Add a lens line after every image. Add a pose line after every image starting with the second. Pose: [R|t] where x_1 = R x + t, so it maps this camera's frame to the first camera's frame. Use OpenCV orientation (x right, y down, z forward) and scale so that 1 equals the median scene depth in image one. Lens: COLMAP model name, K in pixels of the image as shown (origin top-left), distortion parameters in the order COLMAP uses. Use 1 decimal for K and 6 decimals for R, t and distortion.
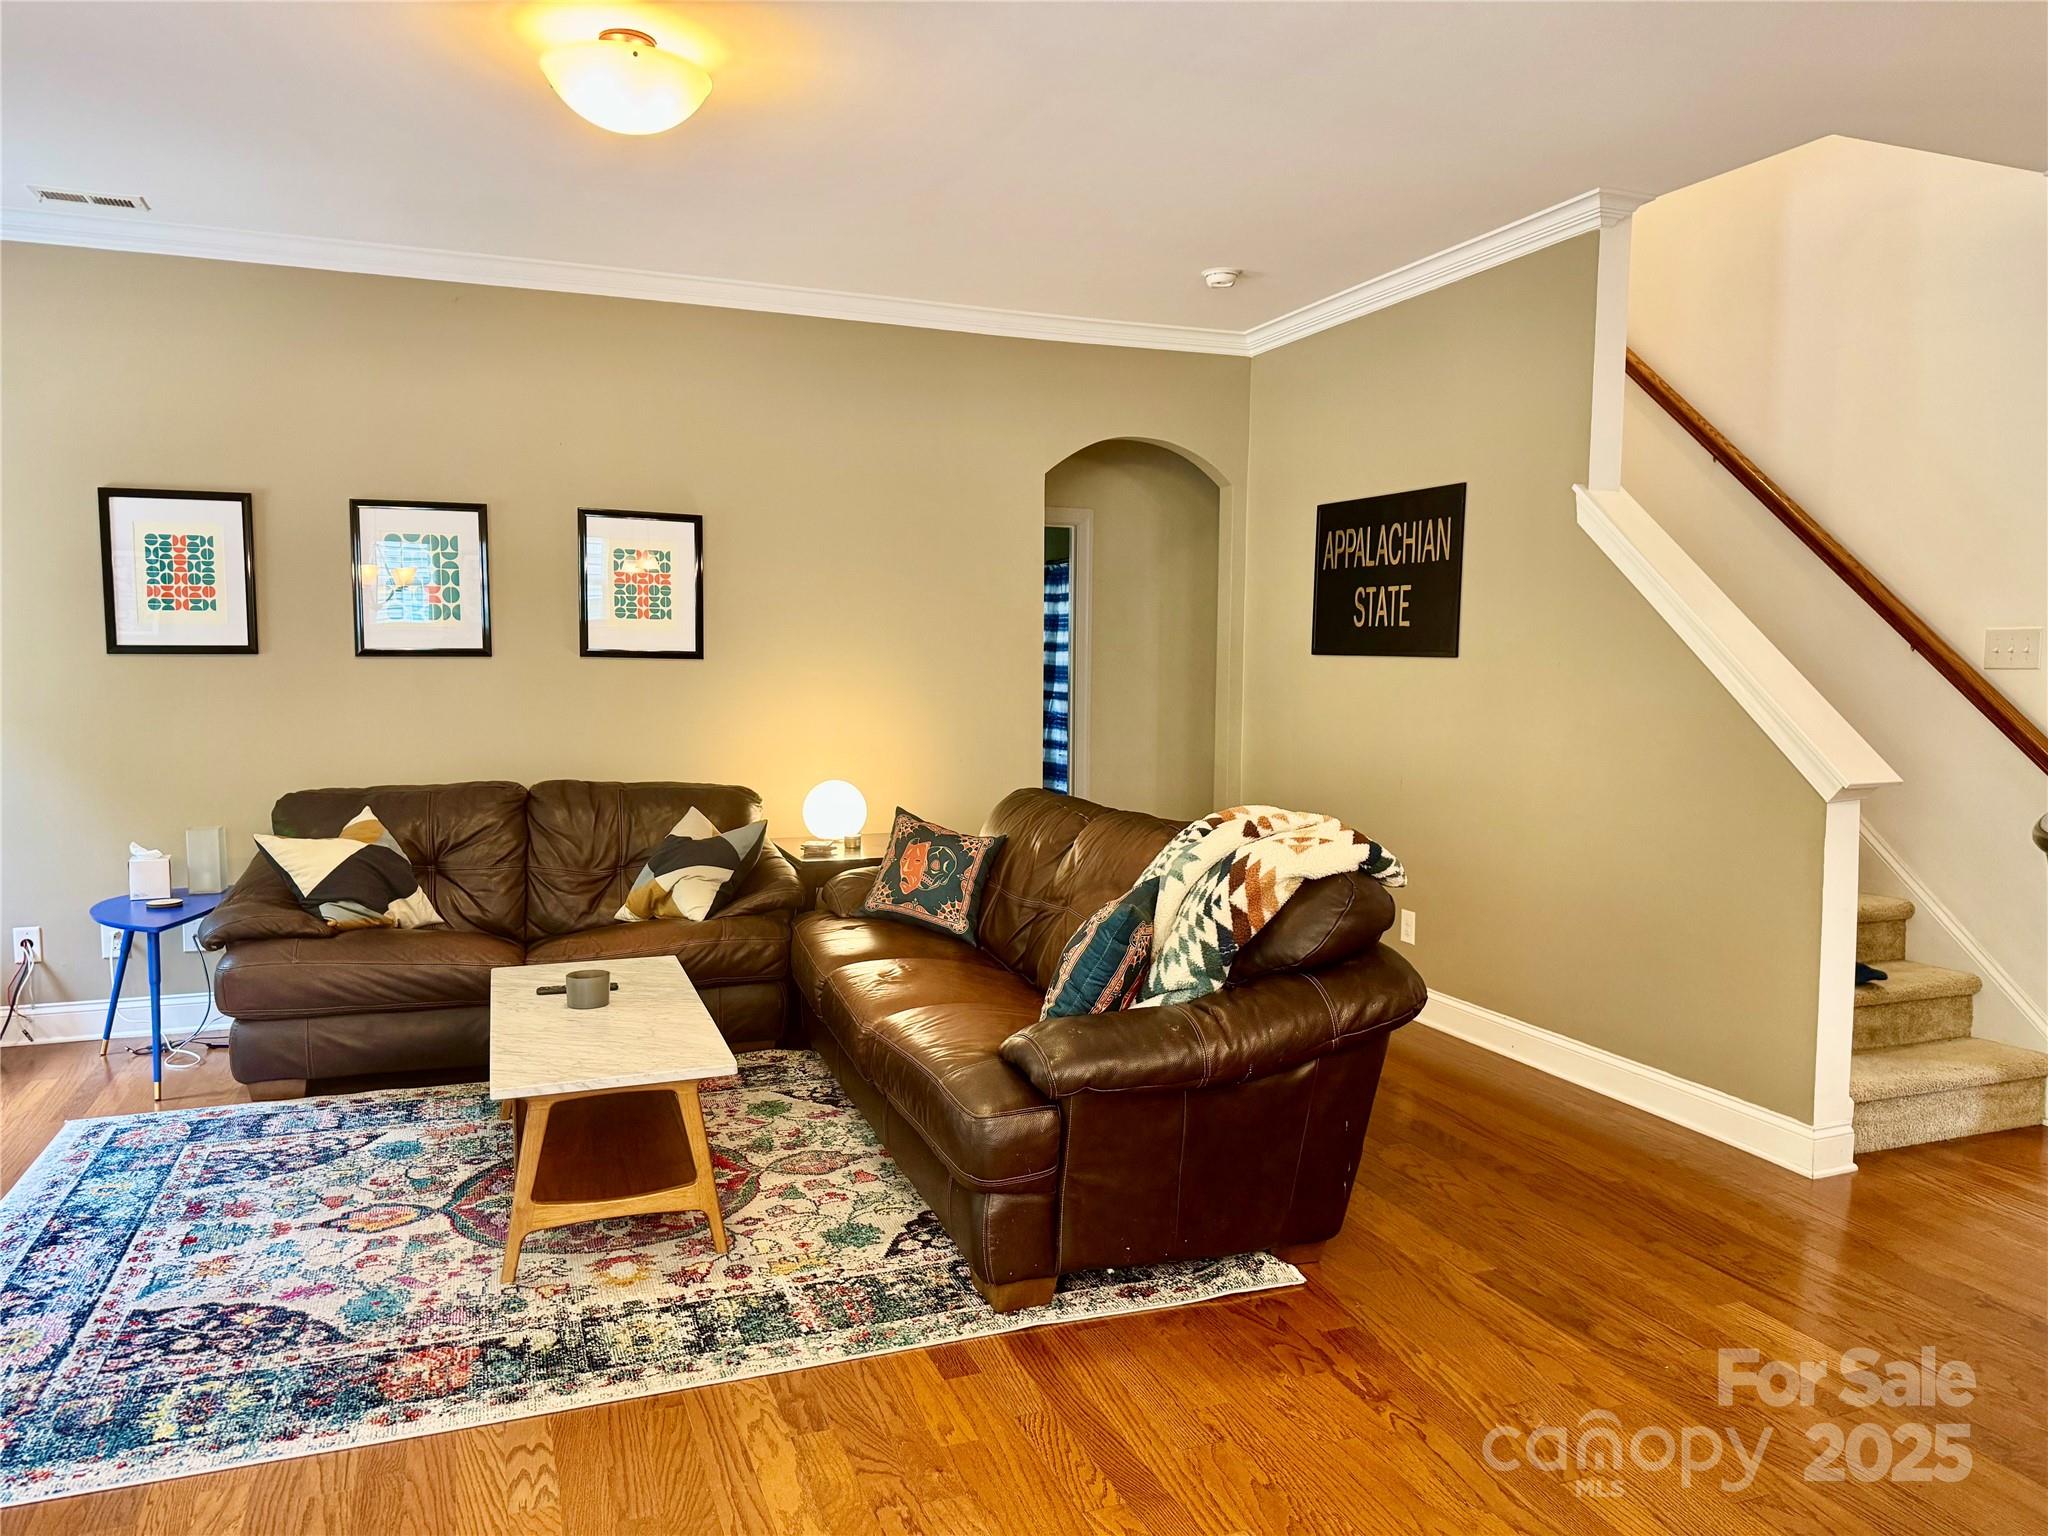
lens RADIAL K [[1438.4, 0, 1016.4], [0, 1438.4, 774.2], [0, 0, 1]] dist [0.075325, -0.087242]
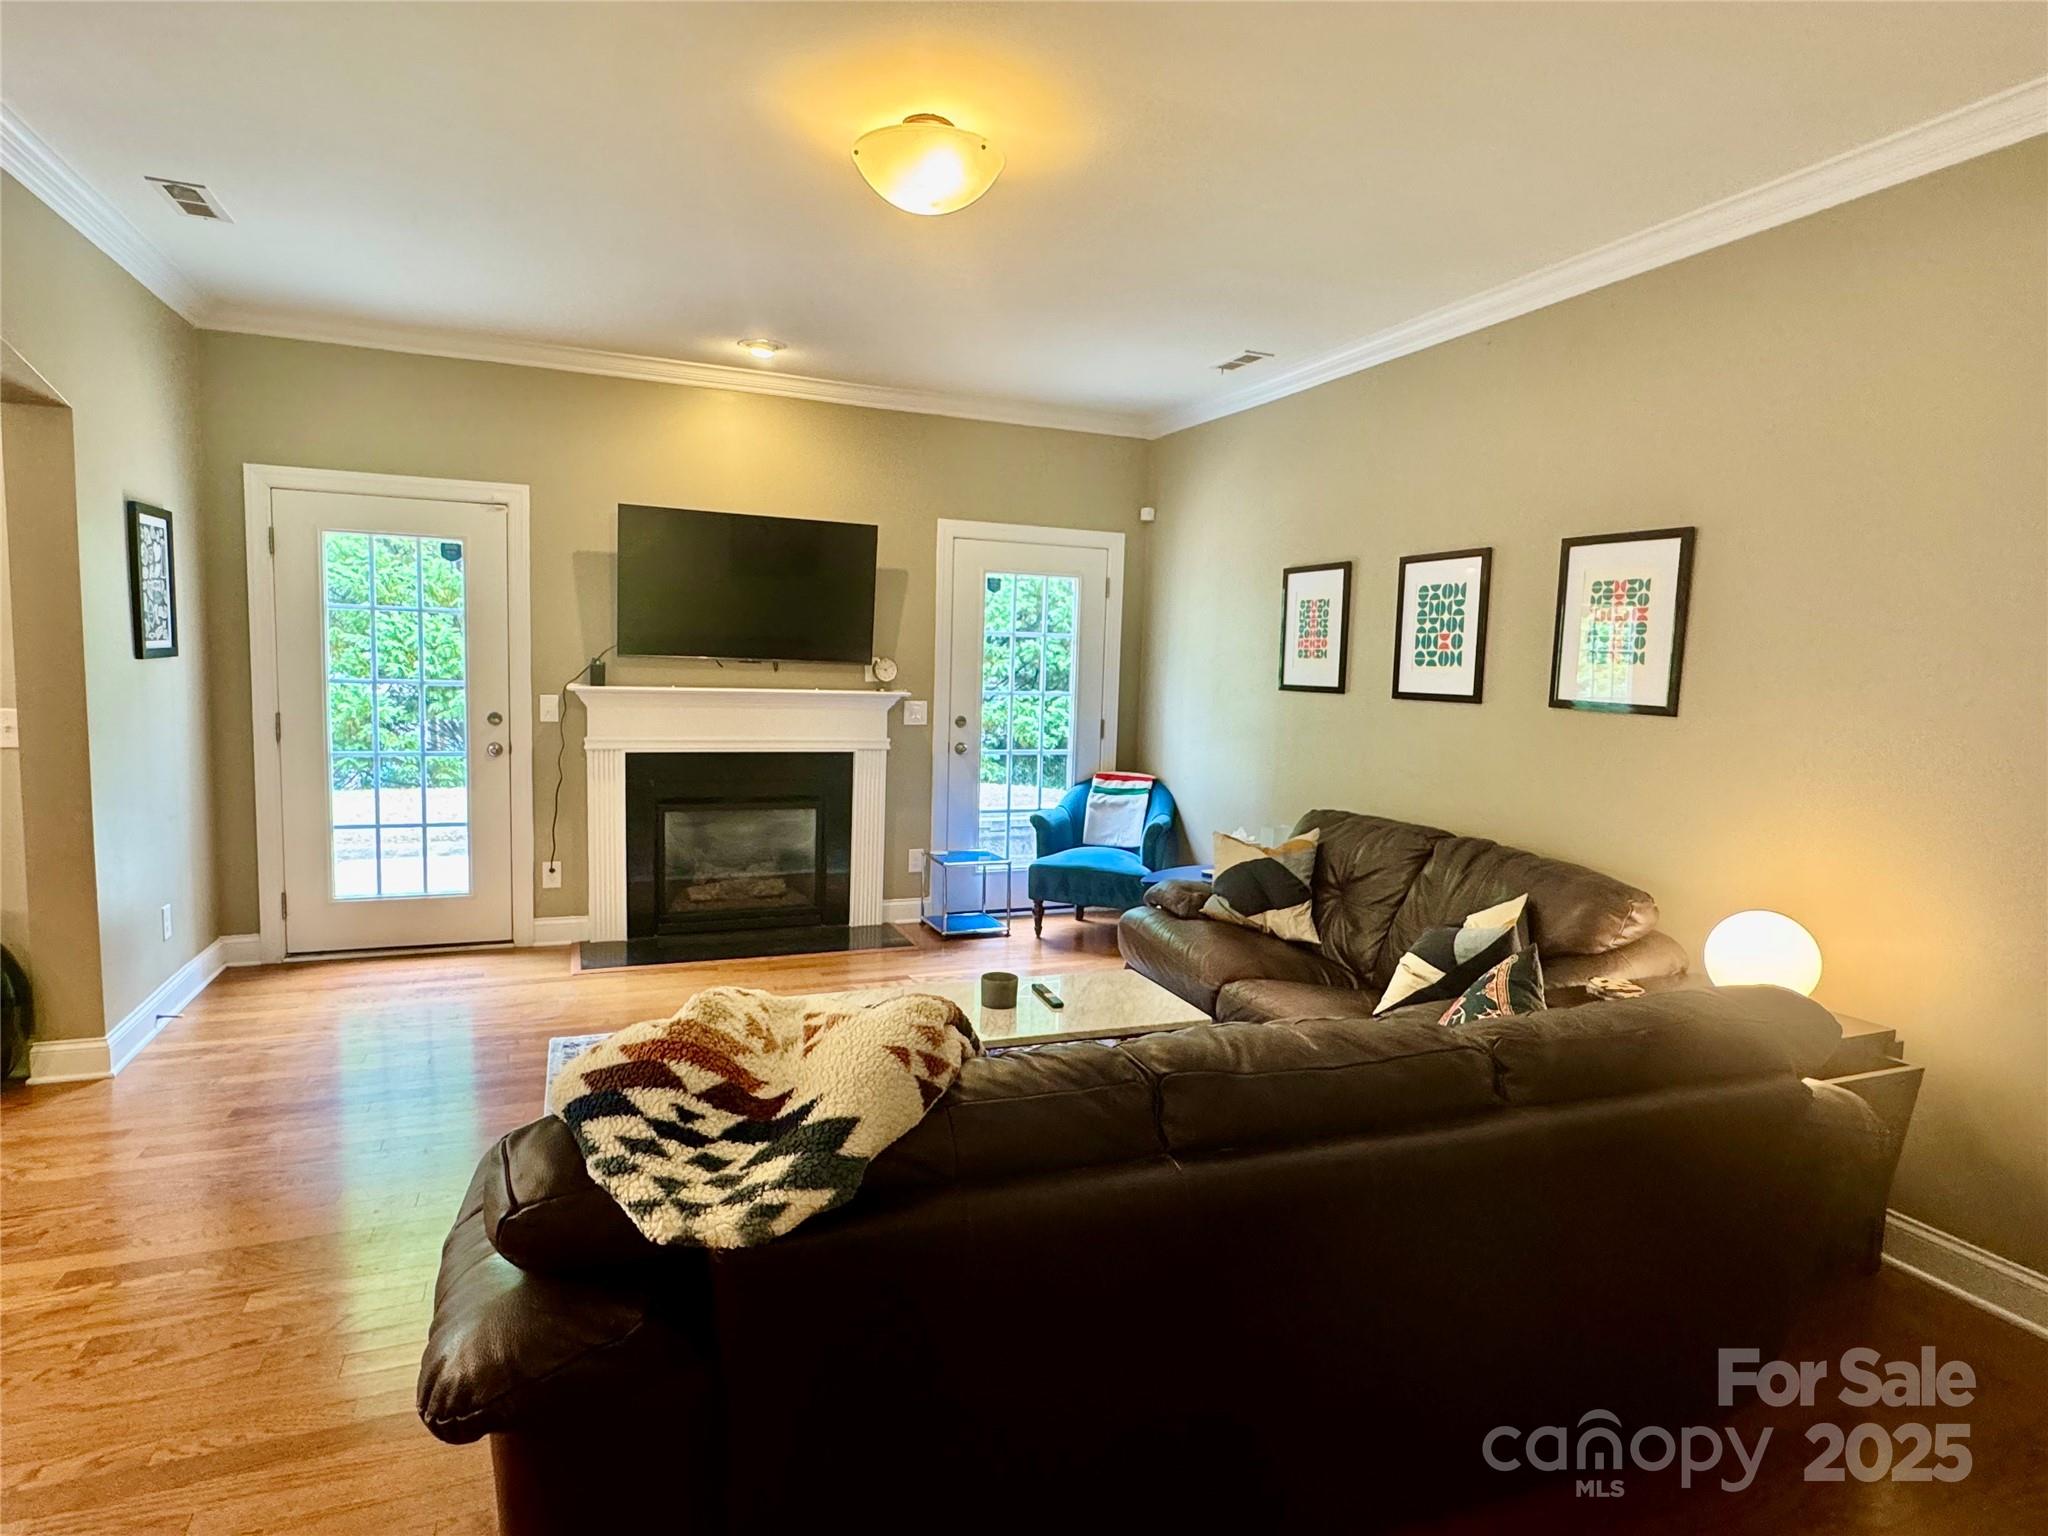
lens RADIAL K [[1104.1, 0, 1024.0], [0, 1104.1, 768.0], [0, 0, 1]] dist [-0.004705, -0.000049]
pose [[0.025506, 0.090448, -0.995575, 0.530595], [-0.114758, 0.989580, 0.086963, -0.096005], [0.993066, 0.112032, 0.035620, 0.965106]]
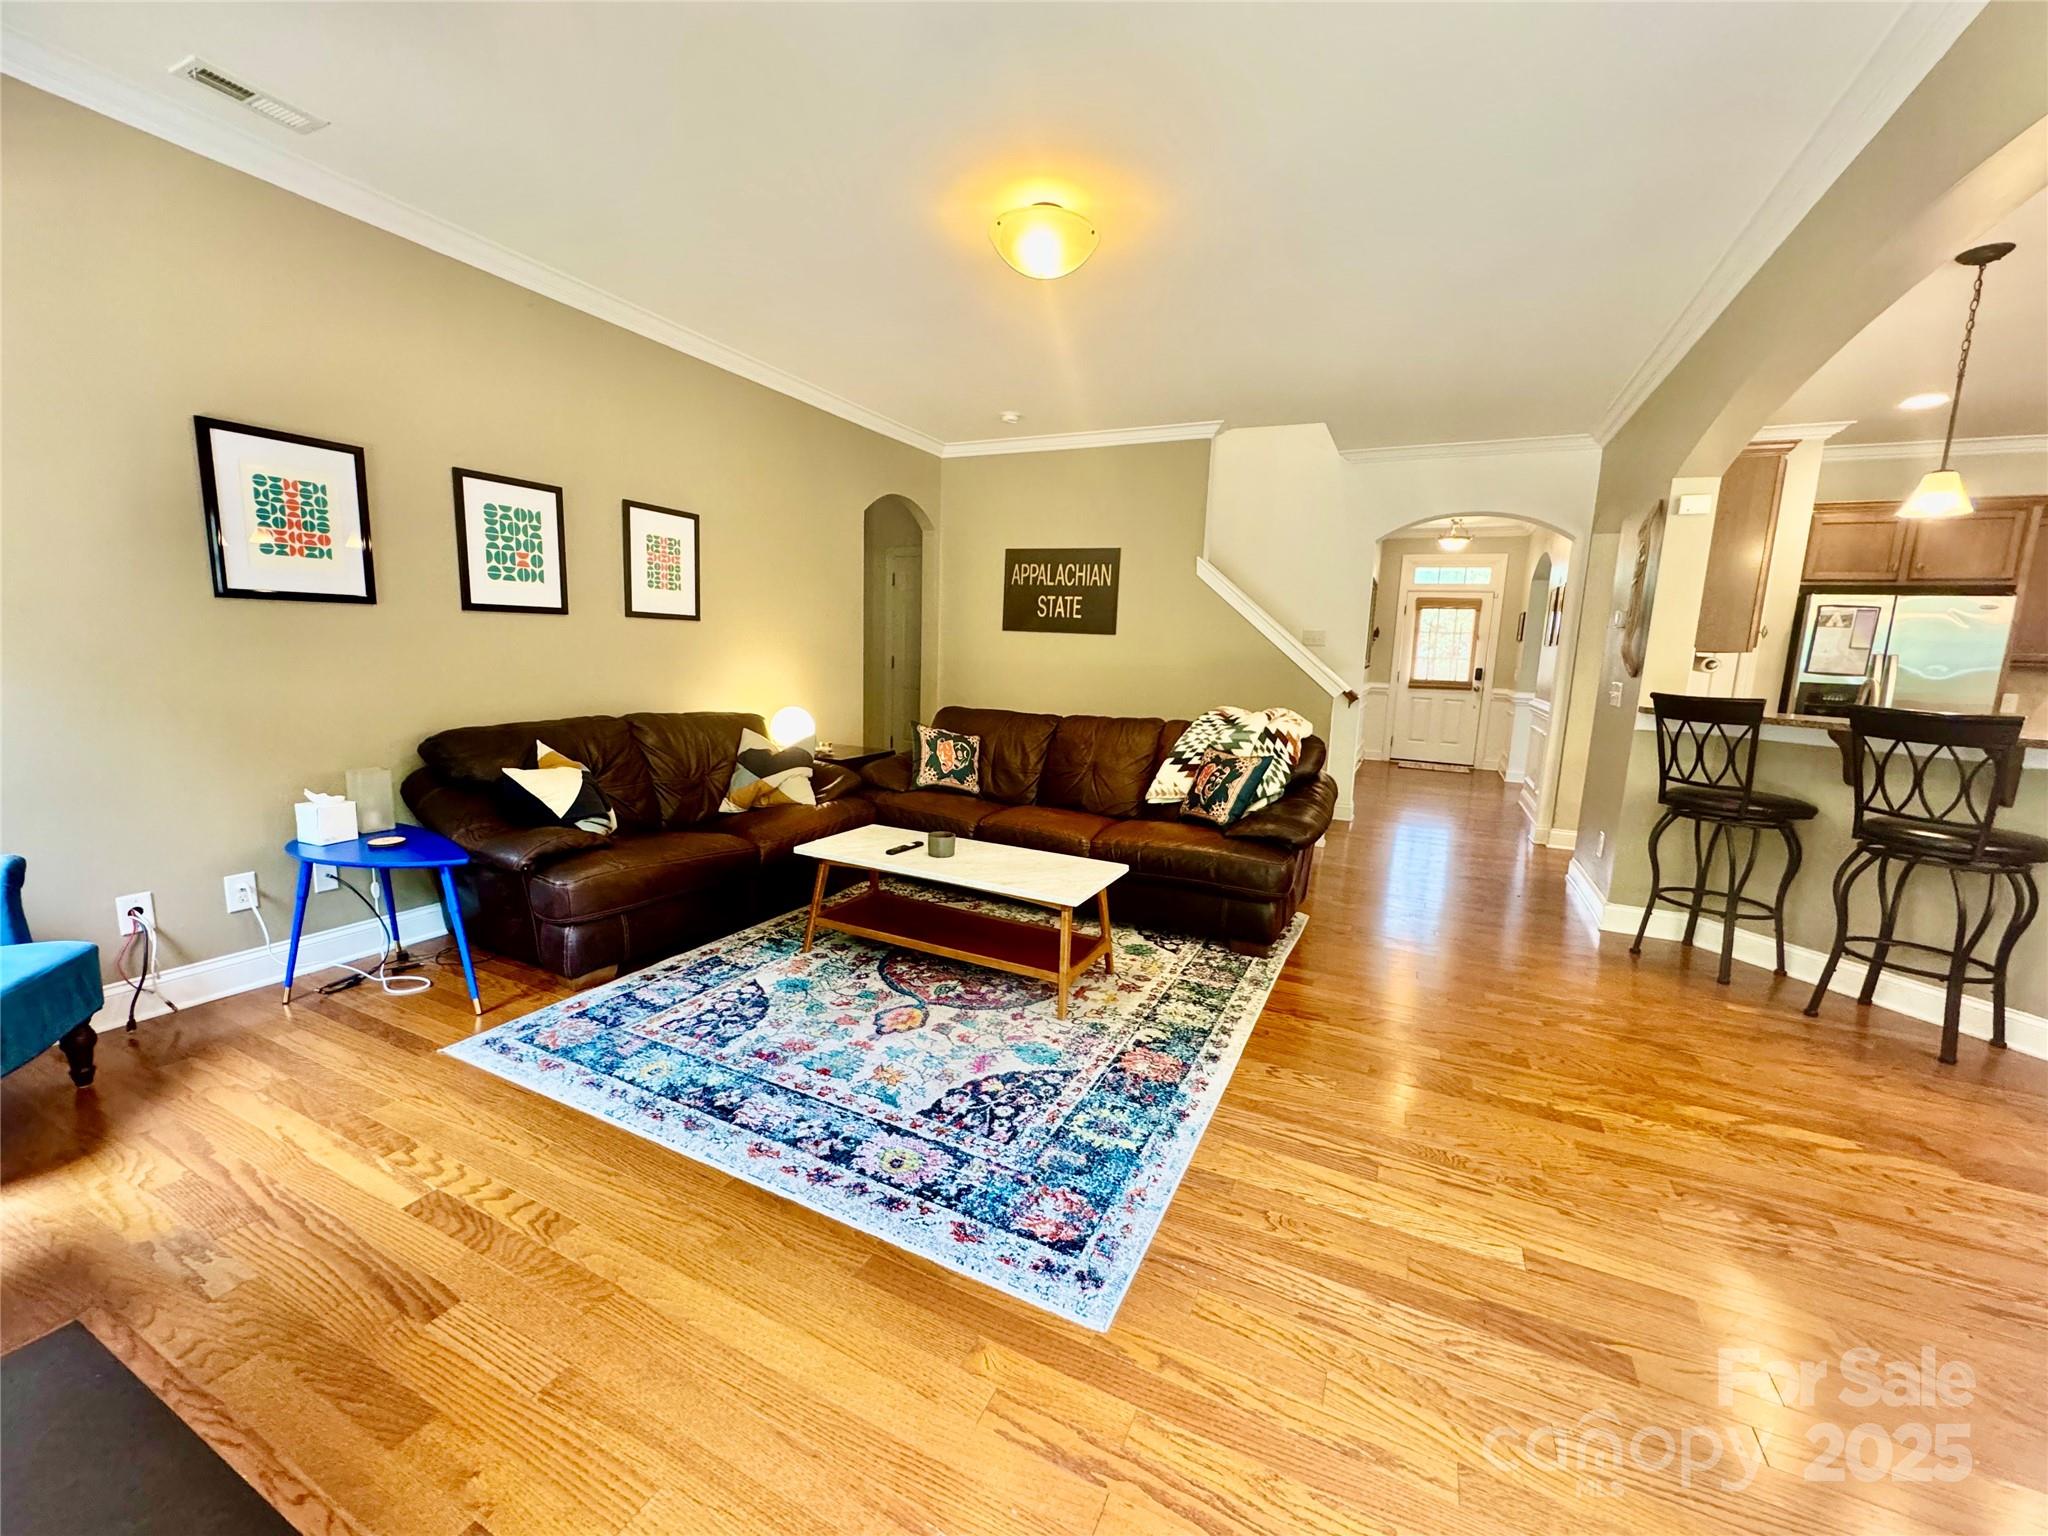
lens RADIAL K [[815.9, 0, 1029.9], [0, 815.9, 765.1], [0, 0, 1]] dist [-0.001211, -0.000055]
pose [[0.729675, -0.083902, 0.678627, -0.793258], [0.028843, 0.995337, 0.092046, -0.009111], [-0.683186, -0.047591, 0.728692, 0.322473]]
